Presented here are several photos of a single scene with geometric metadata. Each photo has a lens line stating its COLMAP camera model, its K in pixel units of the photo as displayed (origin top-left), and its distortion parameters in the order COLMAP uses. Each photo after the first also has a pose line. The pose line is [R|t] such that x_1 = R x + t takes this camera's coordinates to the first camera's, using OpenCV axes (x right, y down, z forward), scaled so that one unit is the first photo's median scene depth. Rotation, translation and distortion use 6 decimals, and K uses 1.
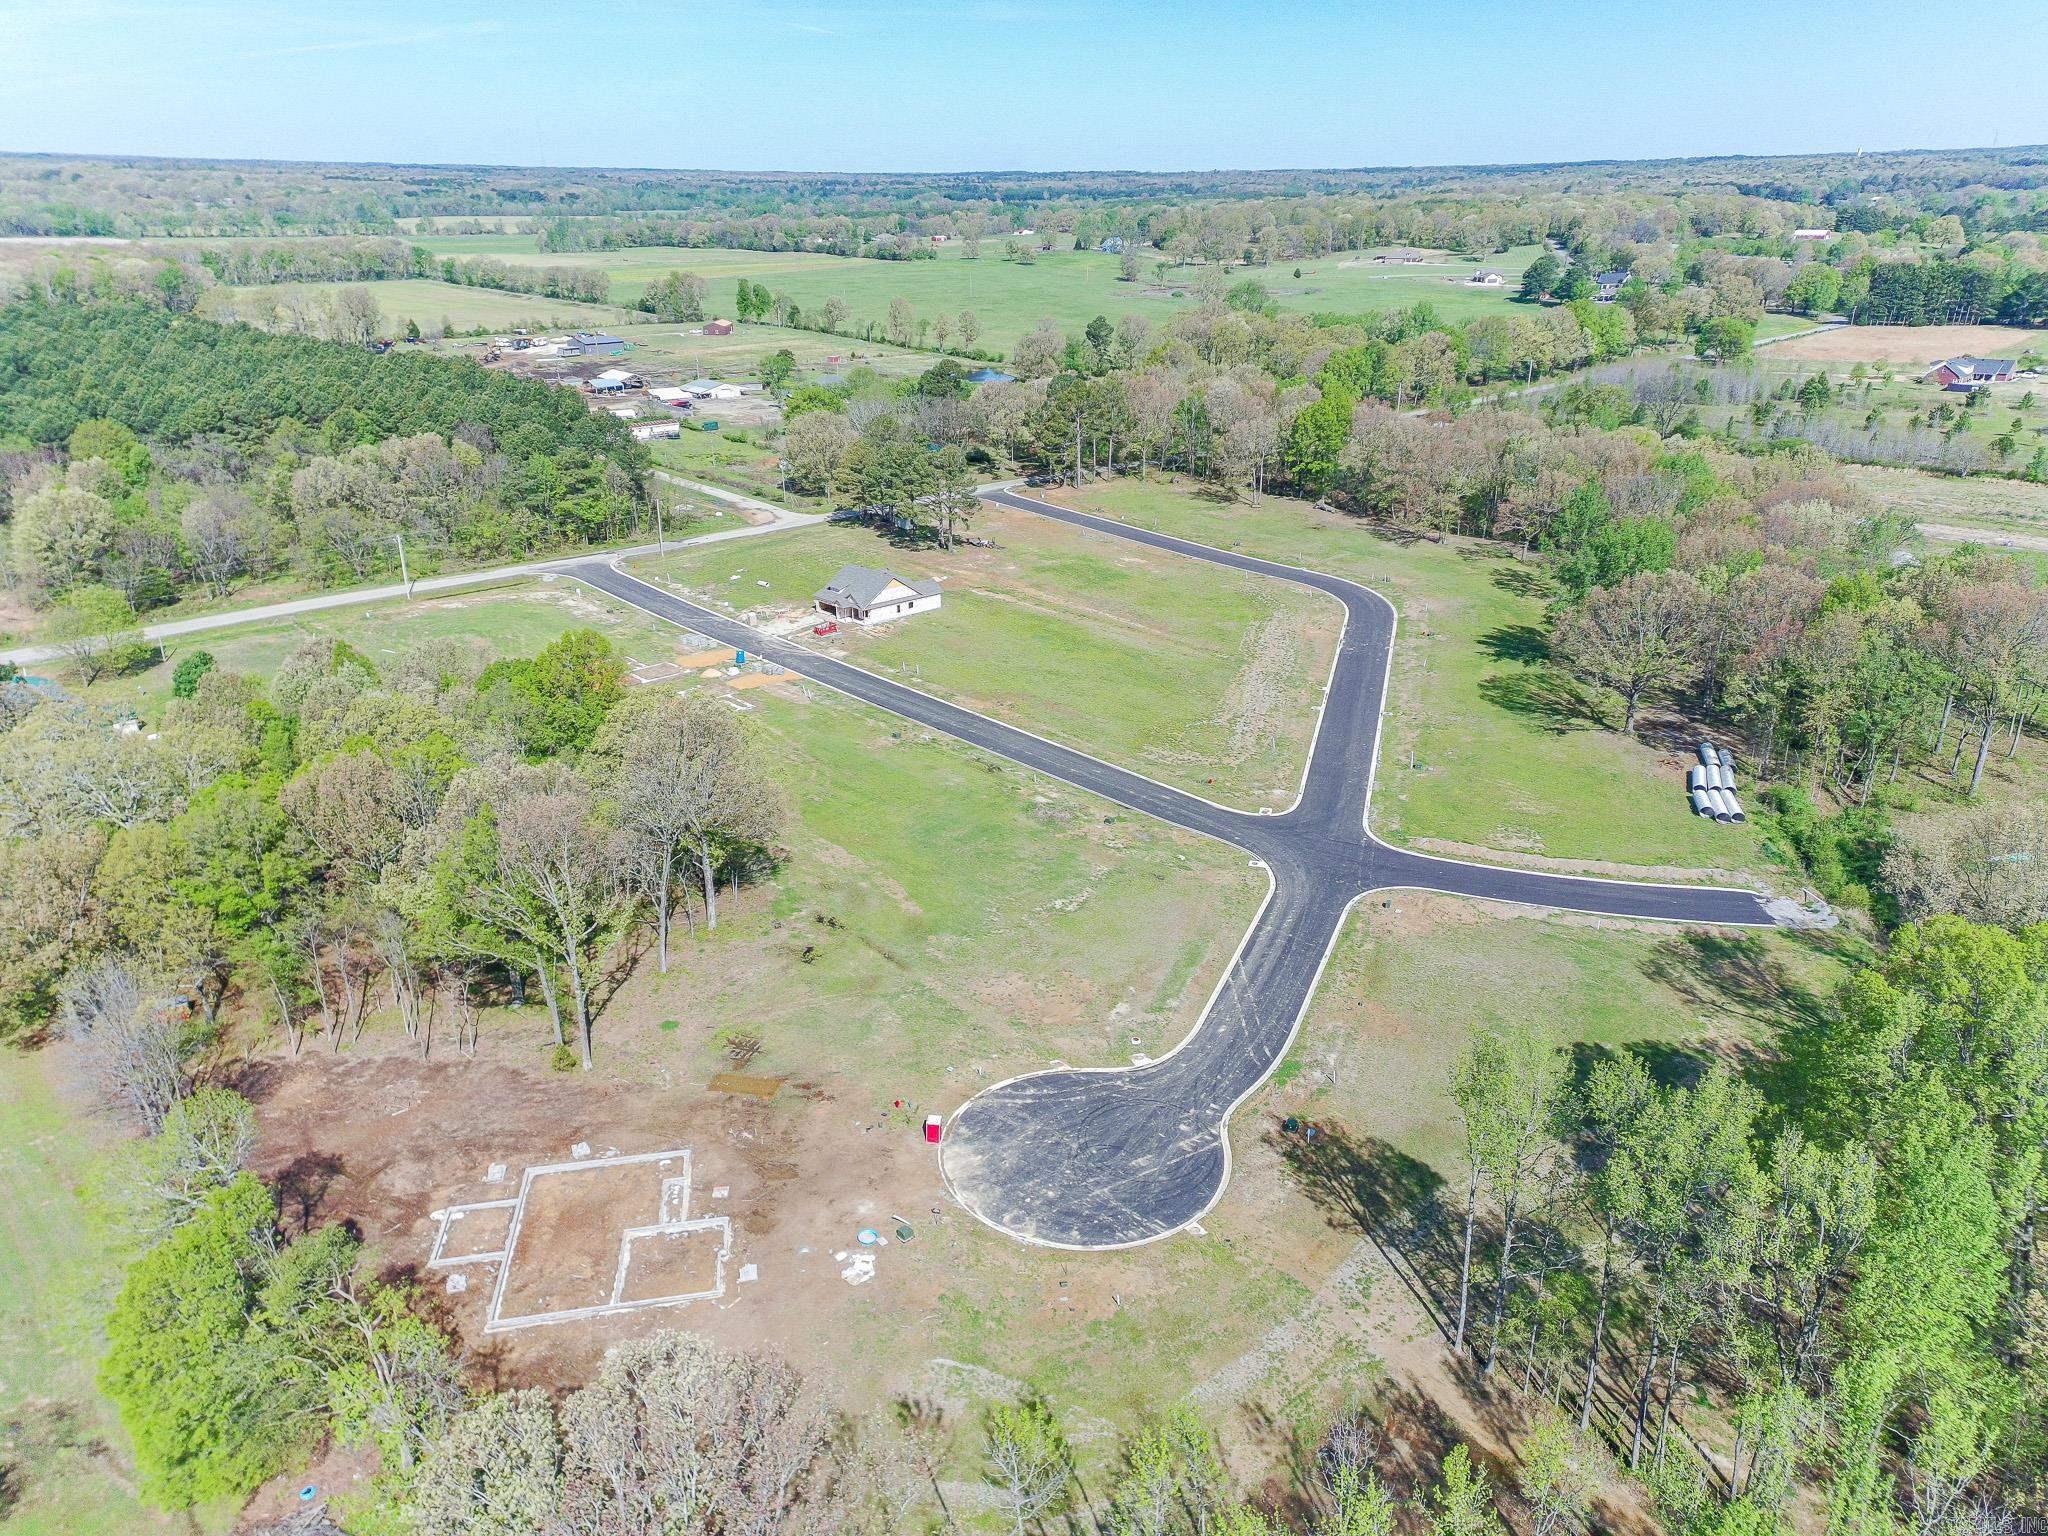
lens RADIAL K [[1477.8, 0, 1028.4], [0, 1477.8, 772.2], [0, 0, 1]] dist [0.122817, -0.045103]
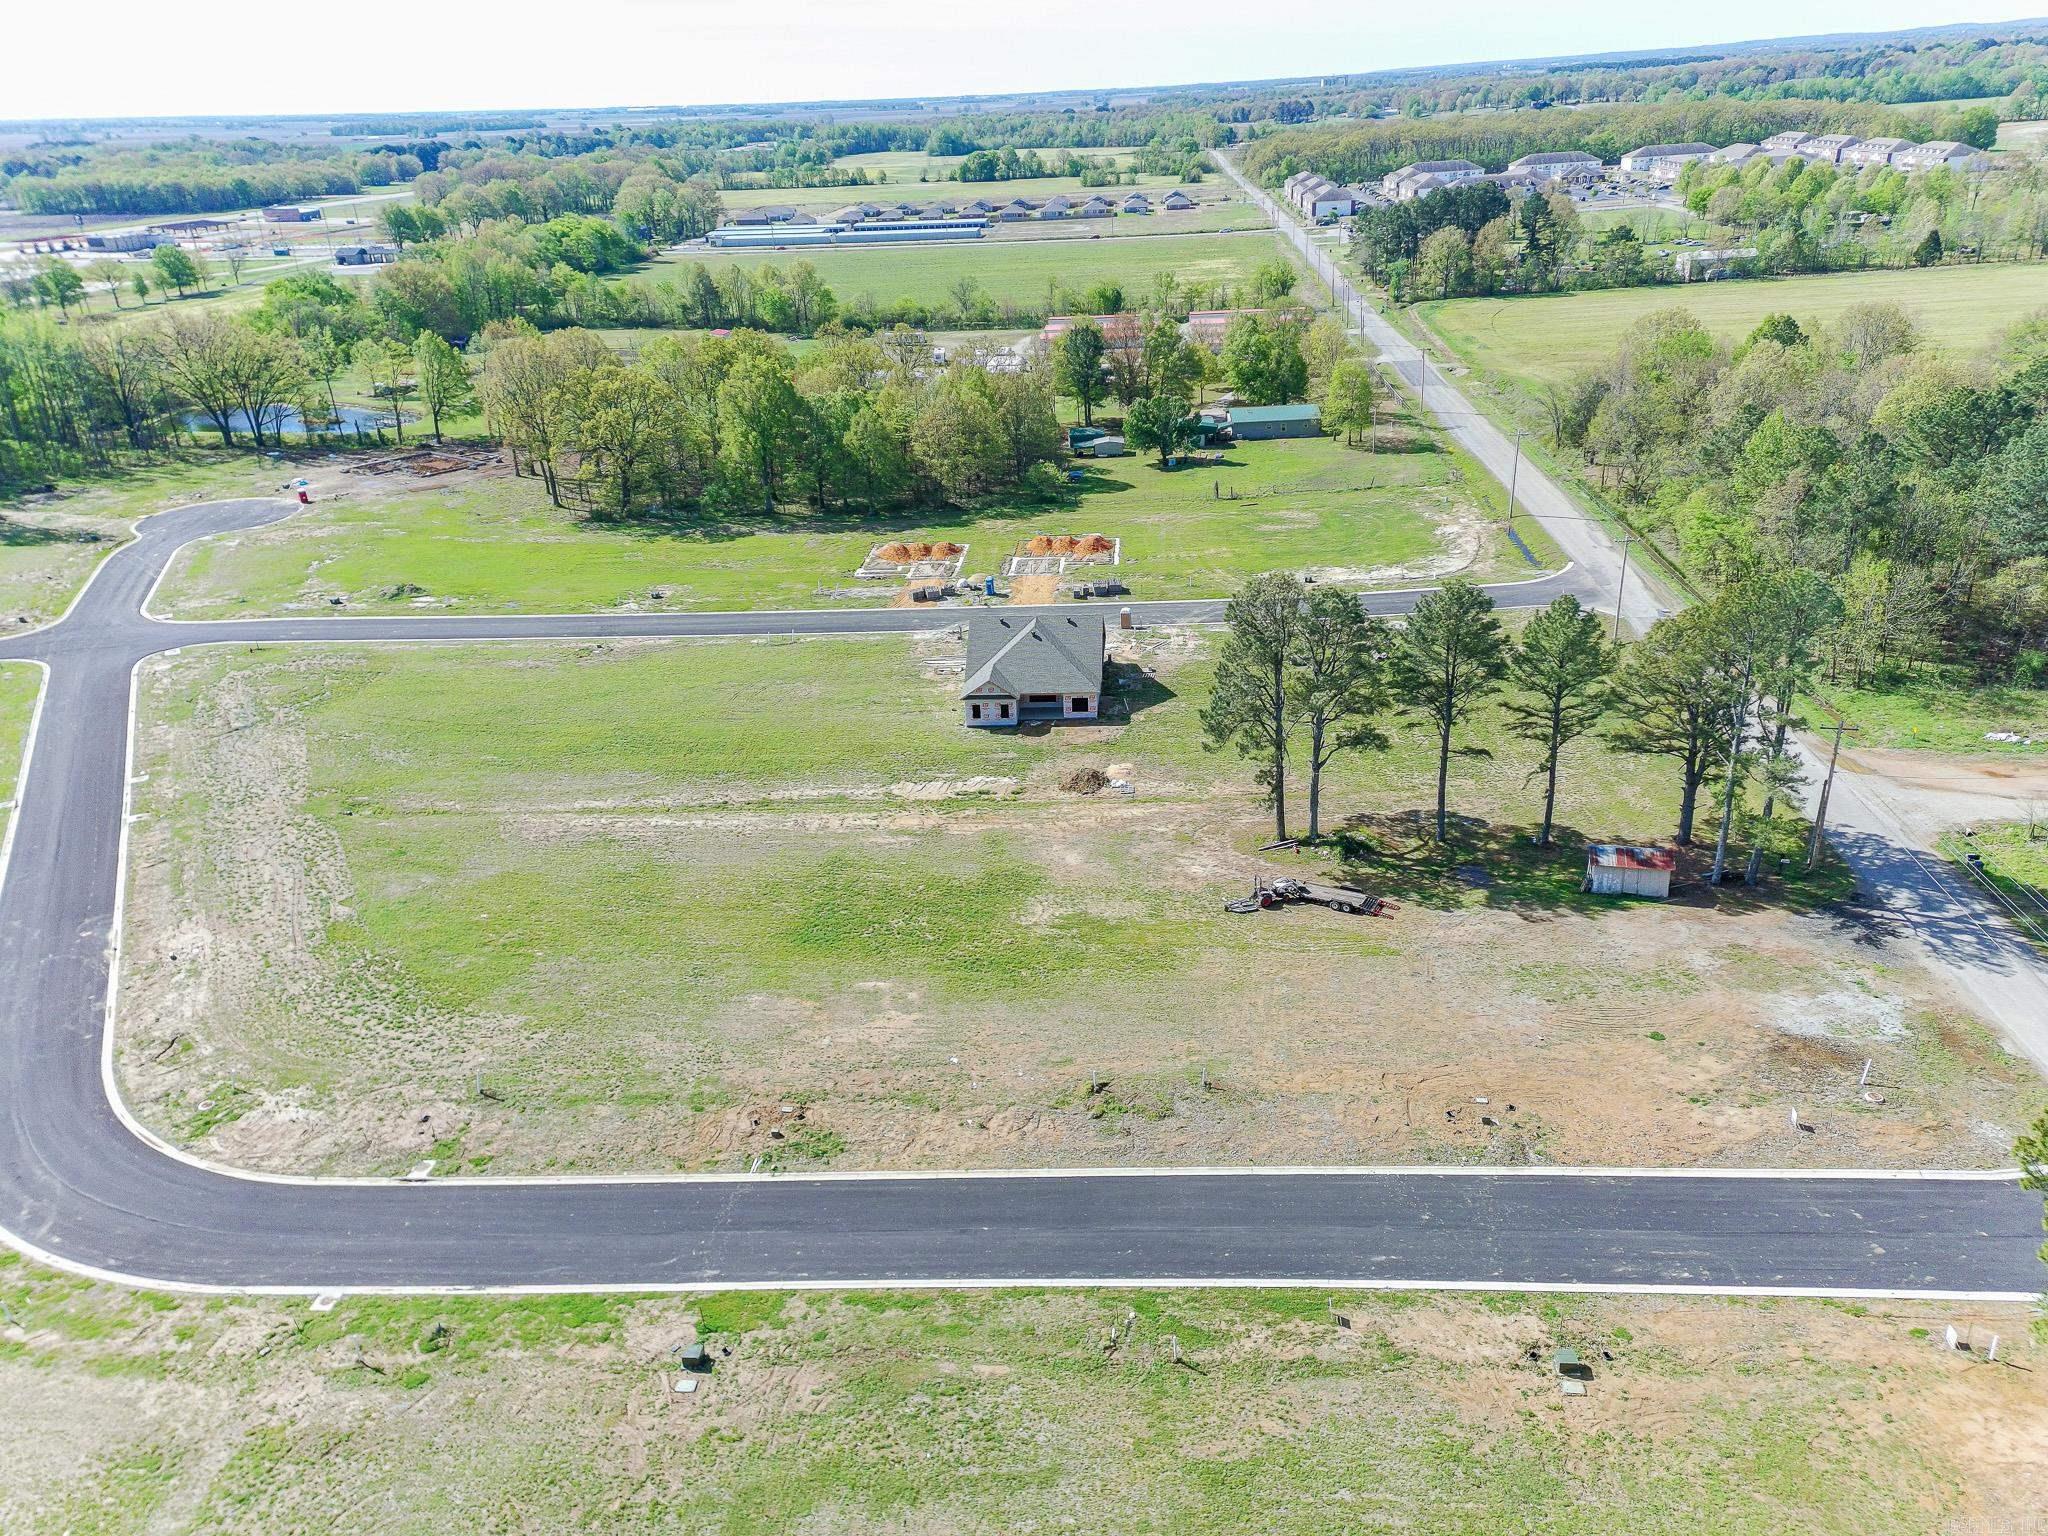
lens RADIAL K [[1477.8, 0, 1028.8], [0, 1477.8, 761.7], [0, 0, 1]] dist [0.122817, -0.045103]
pose [[-0.737566, 0.303188, -0.603386, 0.217109], [-0.211164, 0.745174, 0.632555, -0.383994], [0.641410, 0.593964, -0.485592, 1.104089]]
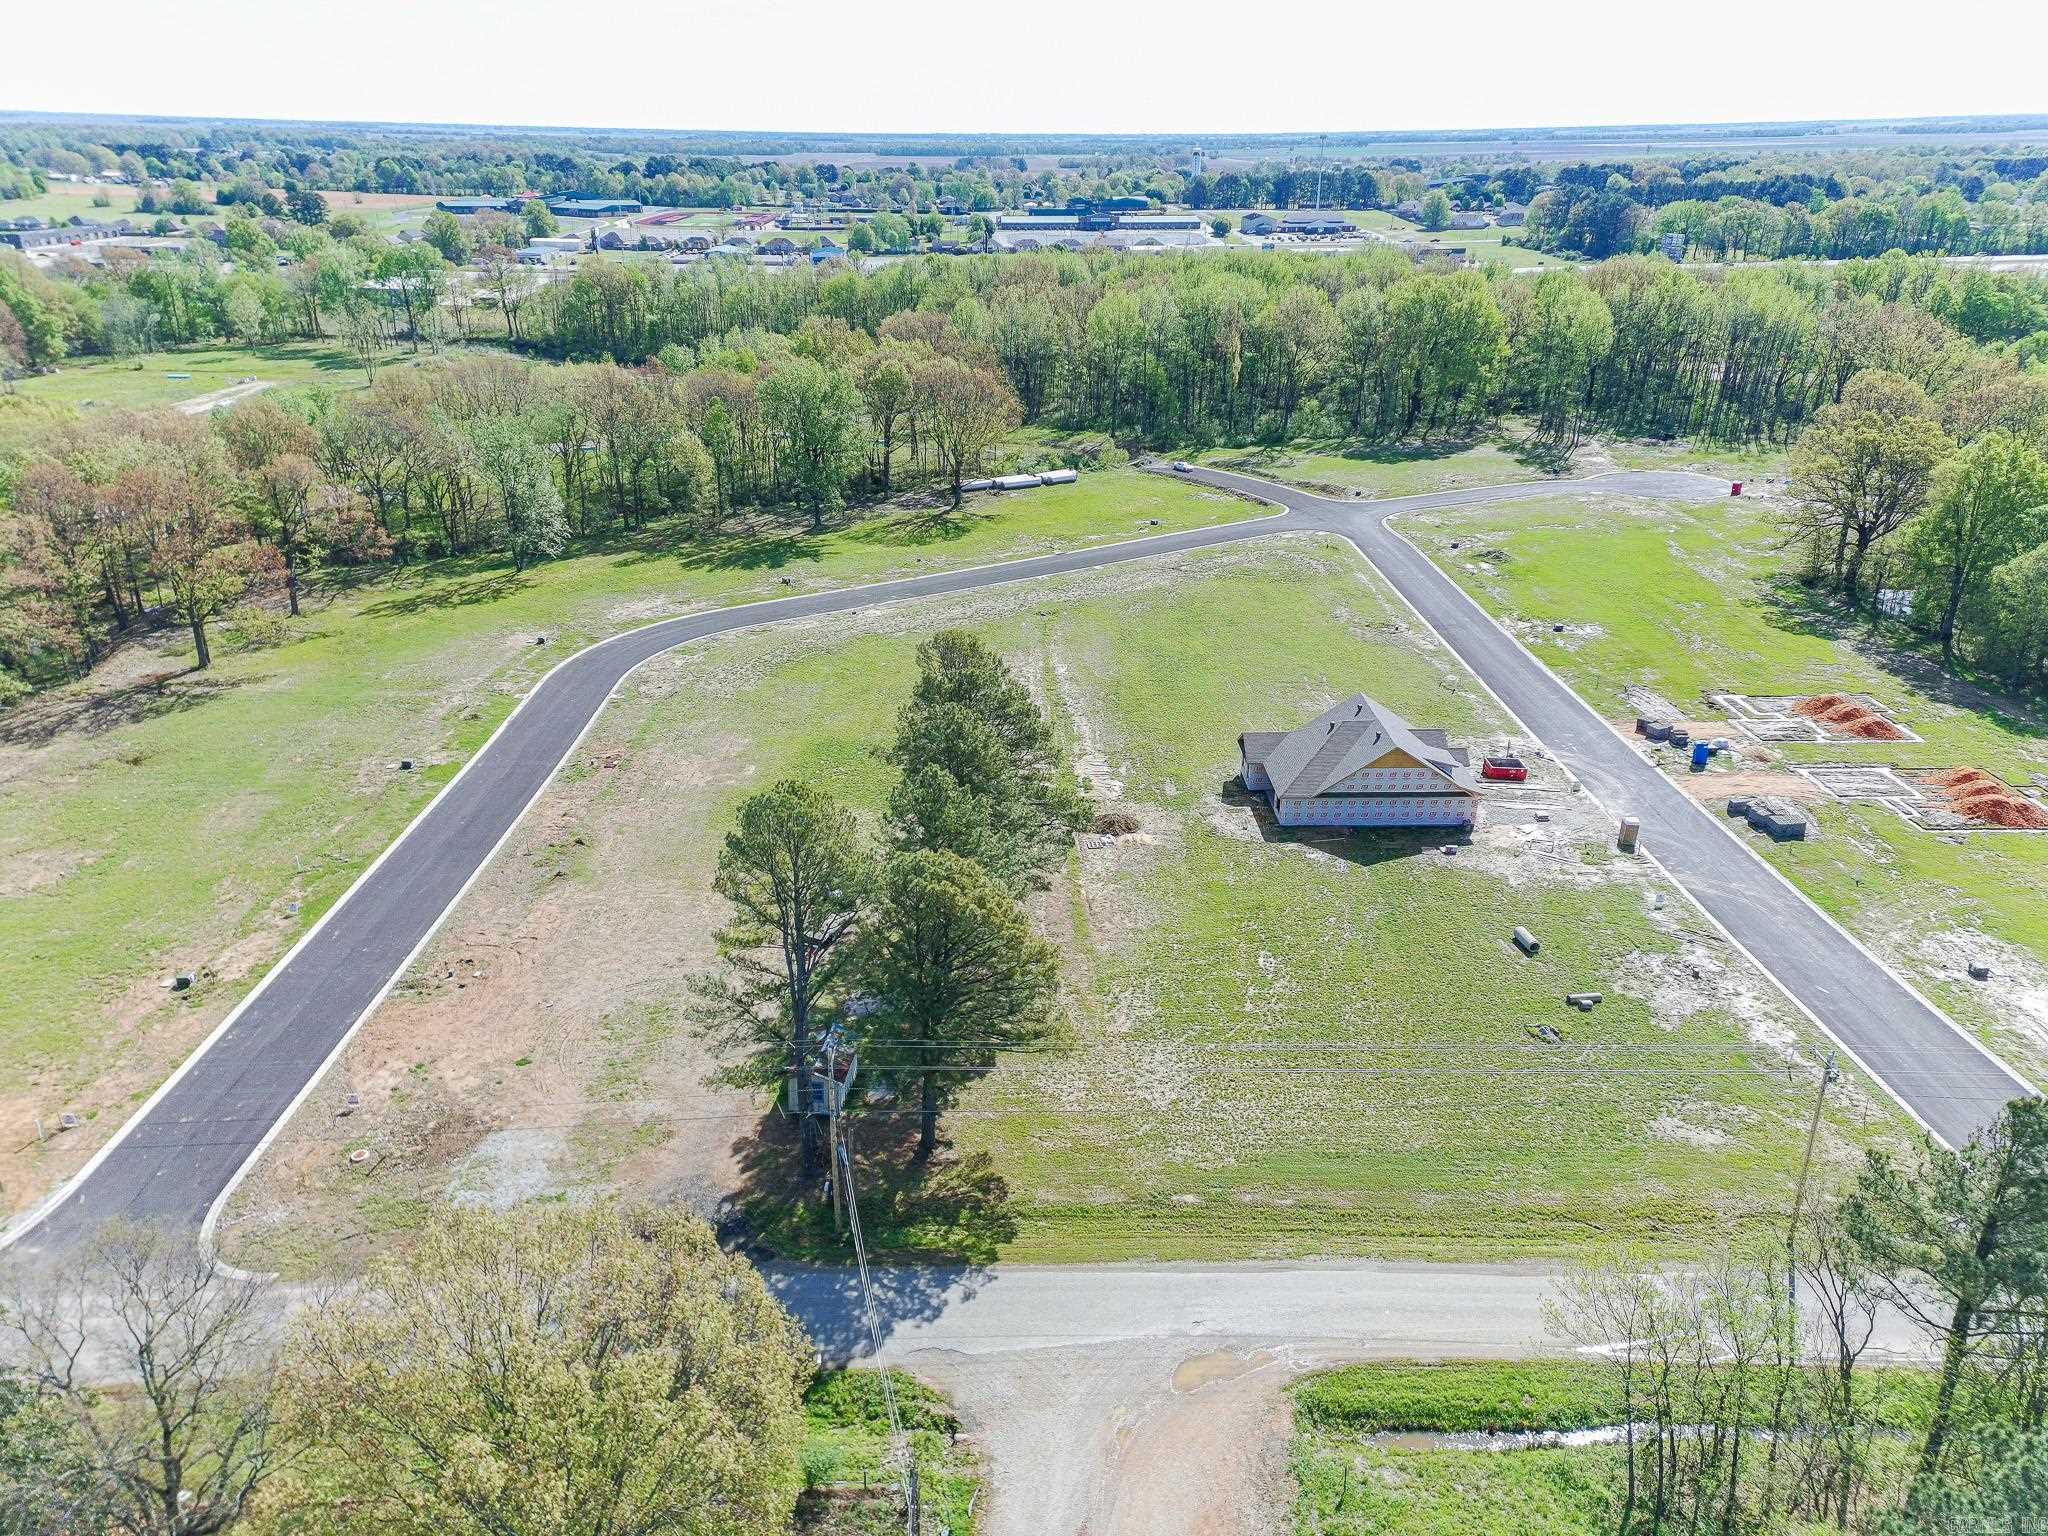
lens RADIAL K [[1477.8, 0, 1030.2], [0, 1477.8, 768.6], [0, 0, 1]] dist [0.122817, -0.045103]
pose [[-0.748048, -0.259575, 0.610774, -0.277918], [0.245891, 0.746421, 0.618379, -0.389916], [-0.616410, 0.612761, -0.494532, 1.121847]]
